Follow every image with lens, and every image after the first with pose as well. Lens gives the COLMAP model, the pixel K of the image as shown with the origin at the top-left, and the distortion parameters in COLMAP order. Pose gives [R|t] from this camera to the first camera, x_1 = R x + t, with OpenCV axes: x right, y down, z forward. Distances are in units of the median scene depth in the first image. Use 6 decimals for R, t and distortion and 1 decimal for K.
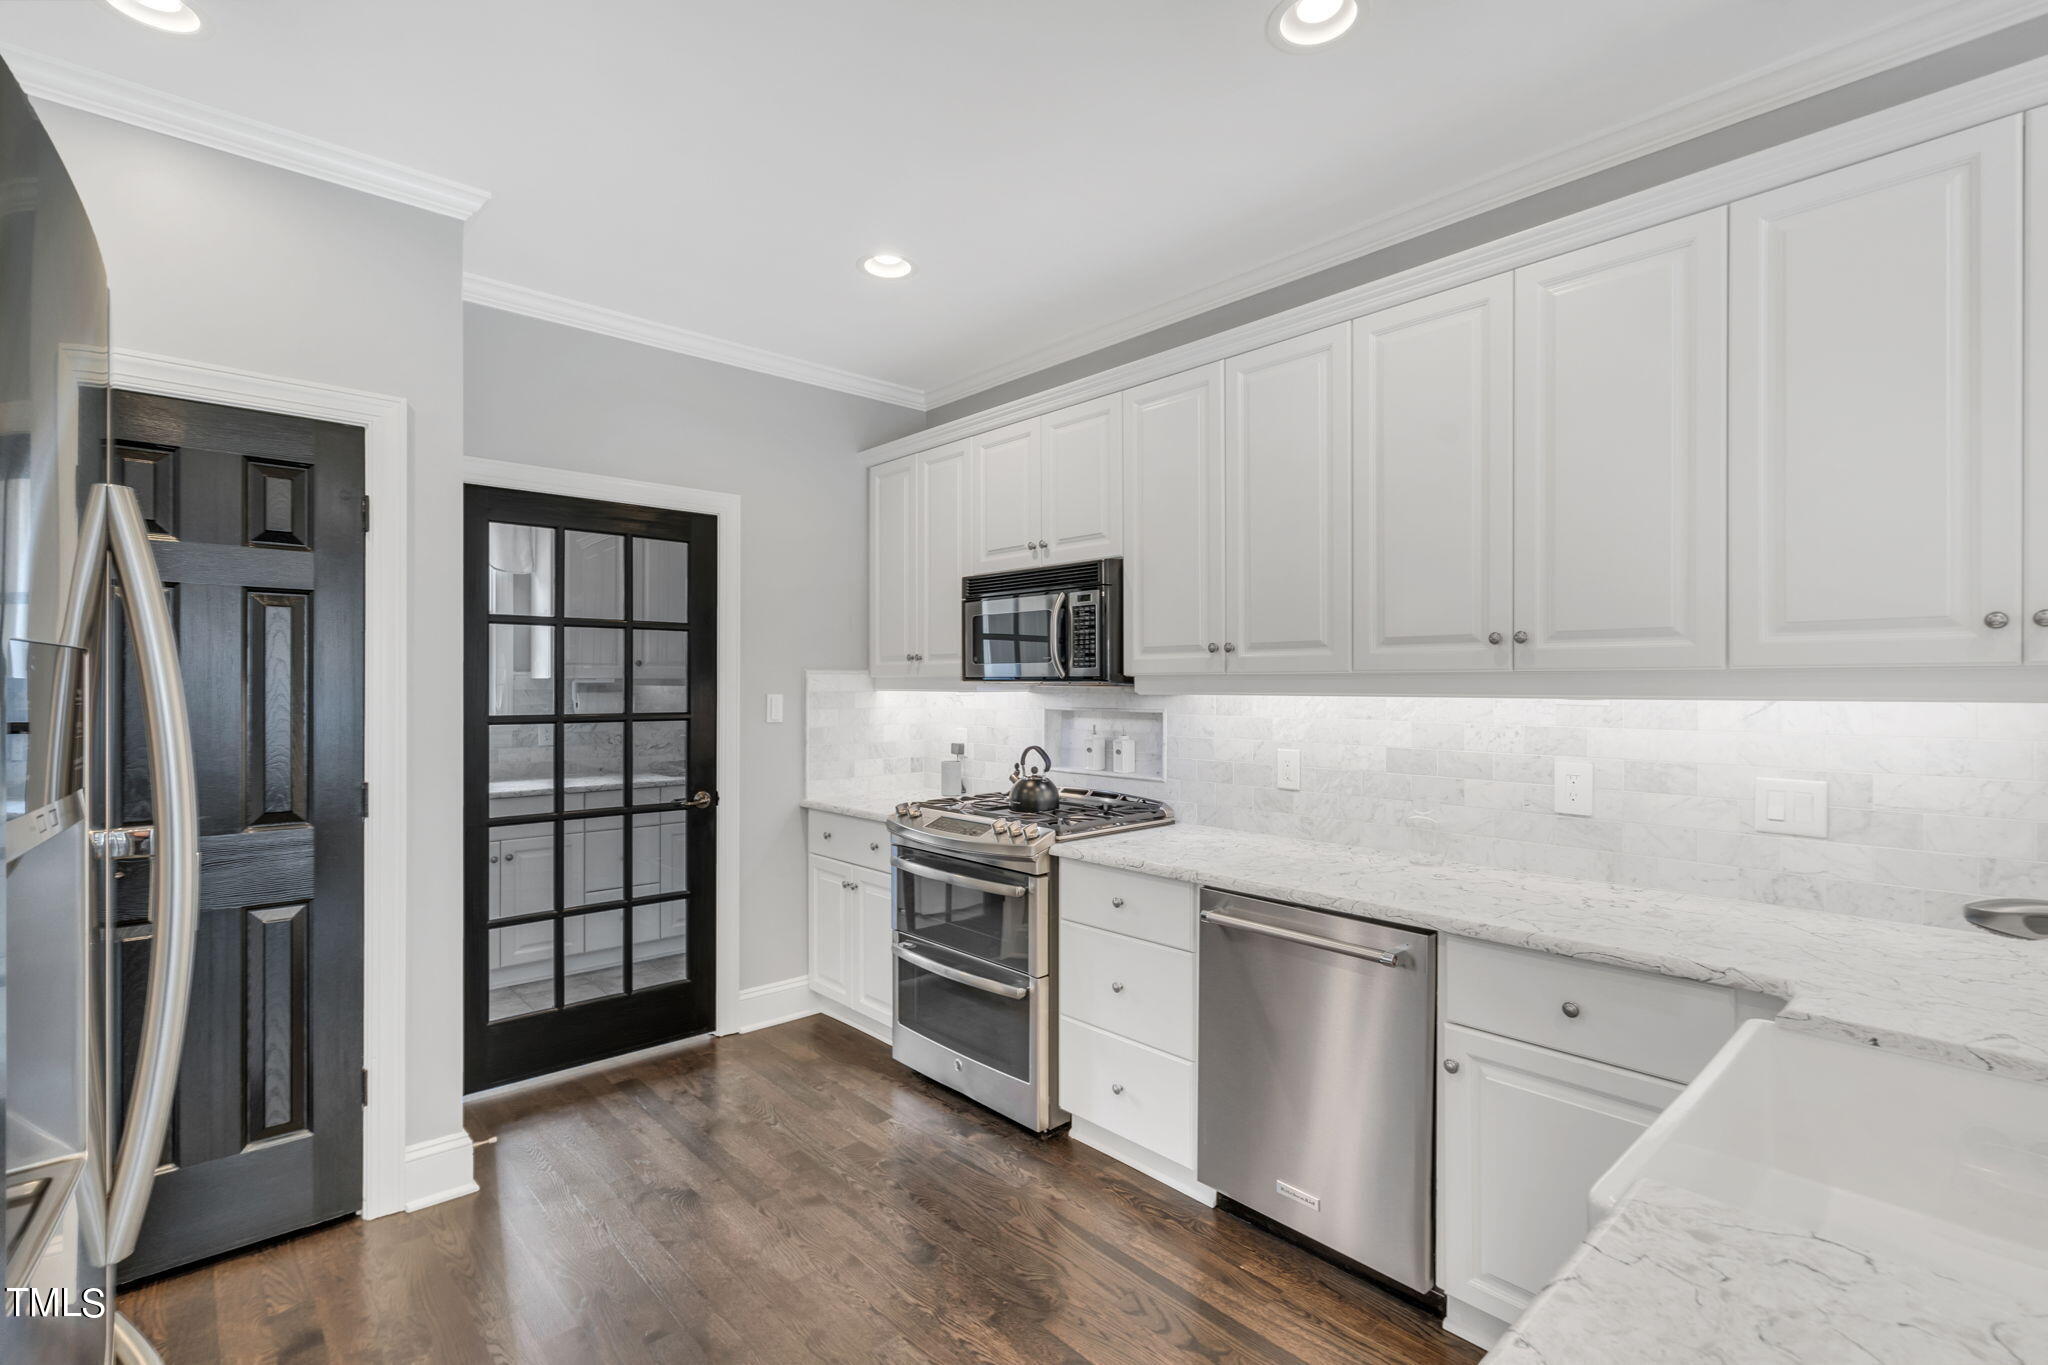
lens RADIAL K [[953.4, 0, 1037.0], [0, 953.4, 682.7], [0, 0, 1]] dist [0.003657, 0.000142]
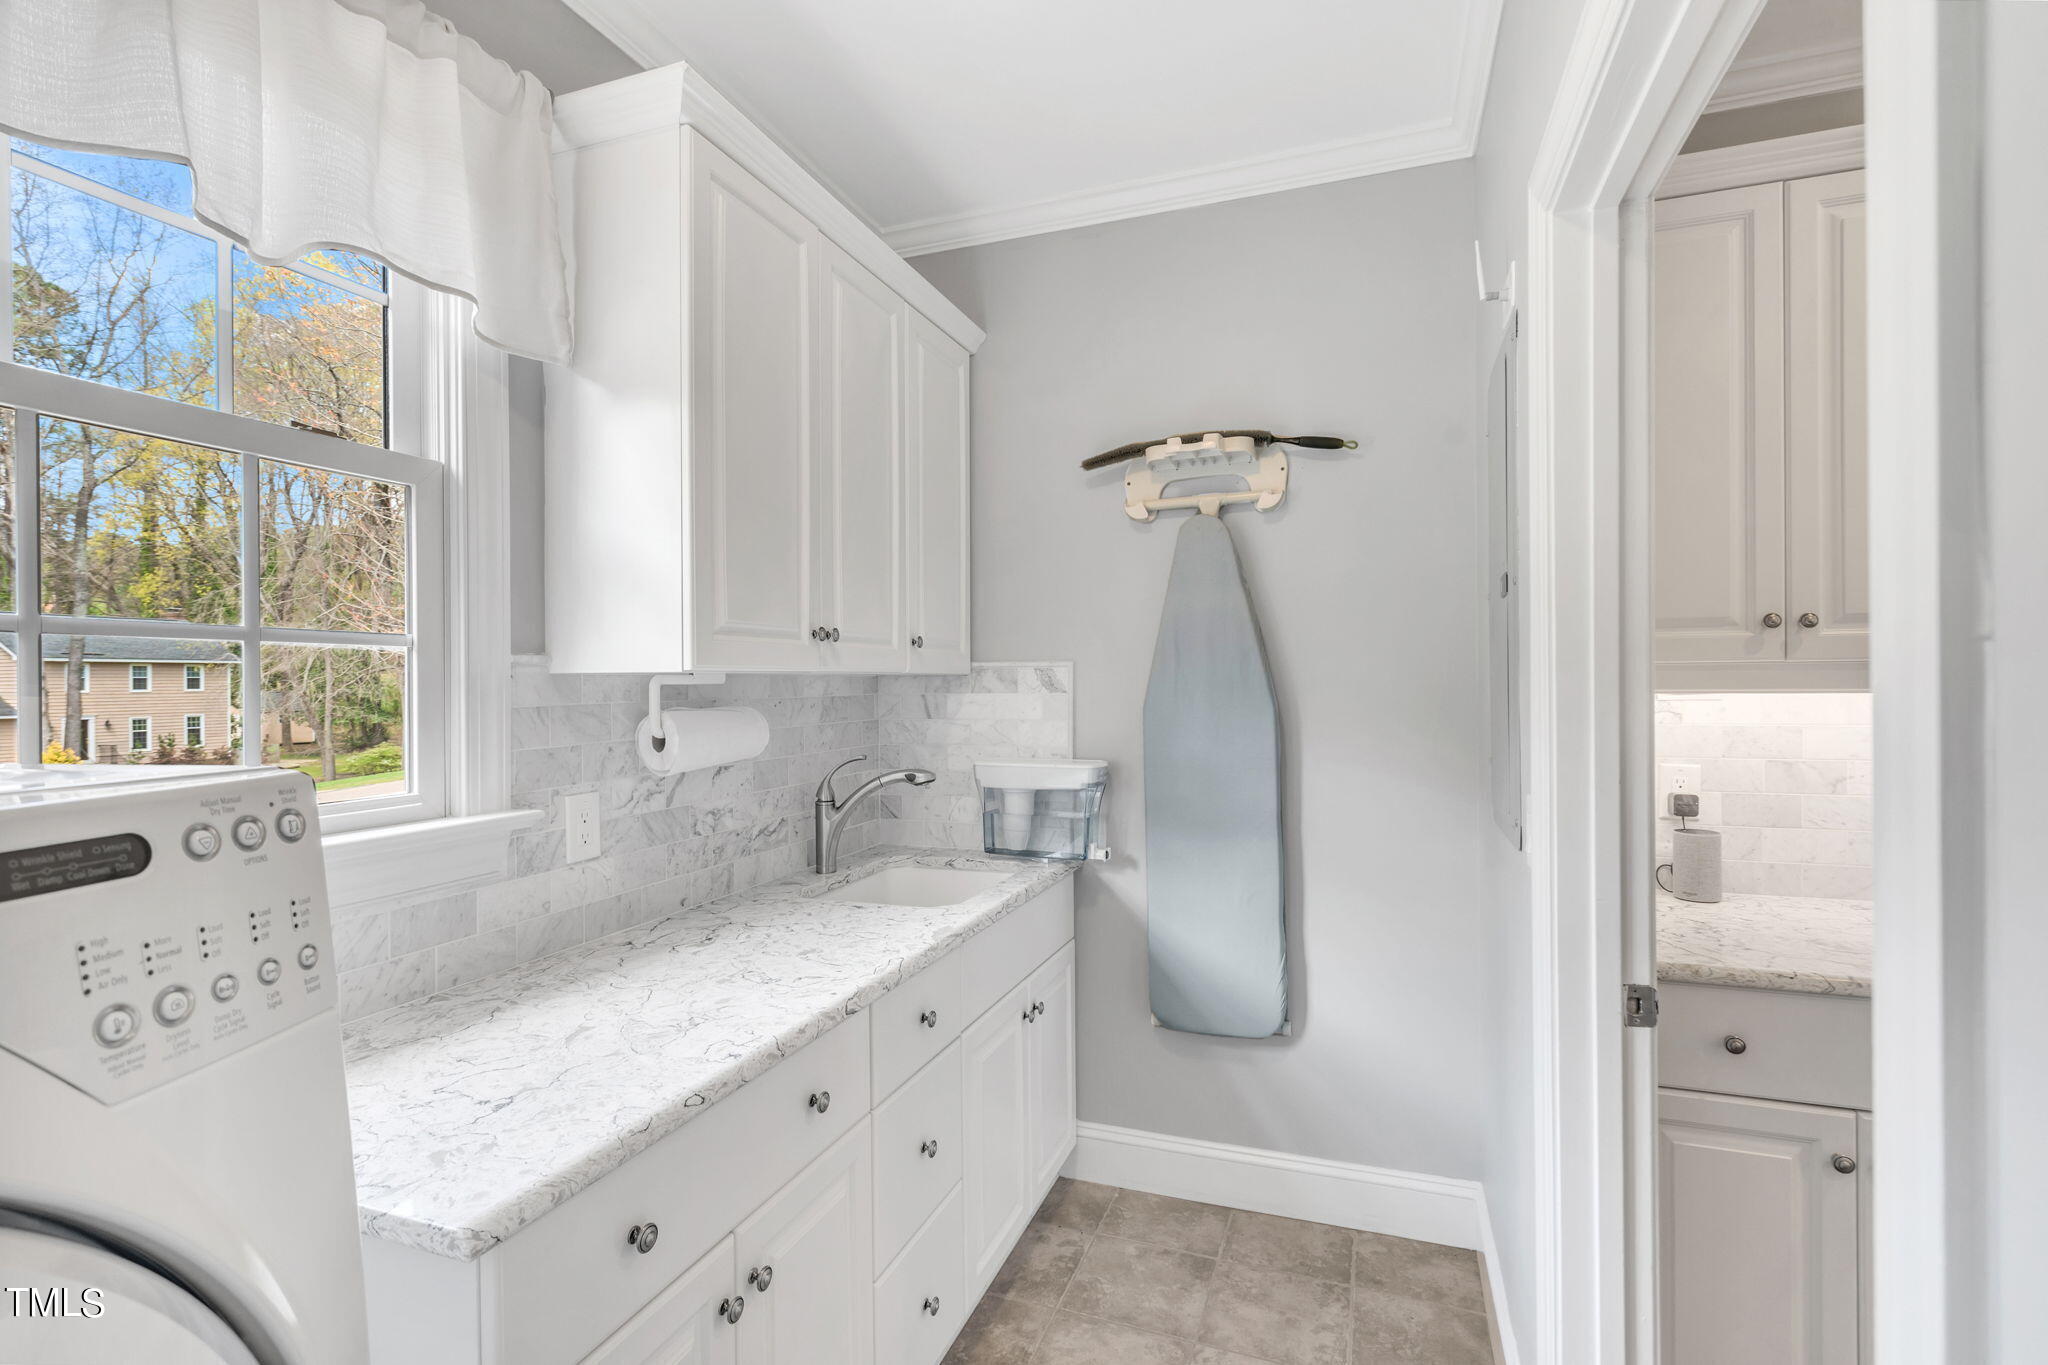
lens RADIAL K [[953.4, 0, 1012.6], [0, 953.4, 679.0], [0, 0, 1]] dist [0.003657, 0.000142]
pose [[0.899283, -0.005952, 0.437328, -0.435539], [0.005837, 0.999982, 0.001605, -0.002070], [-0.437329, 0.001109, 0.899301, 0.501924]]
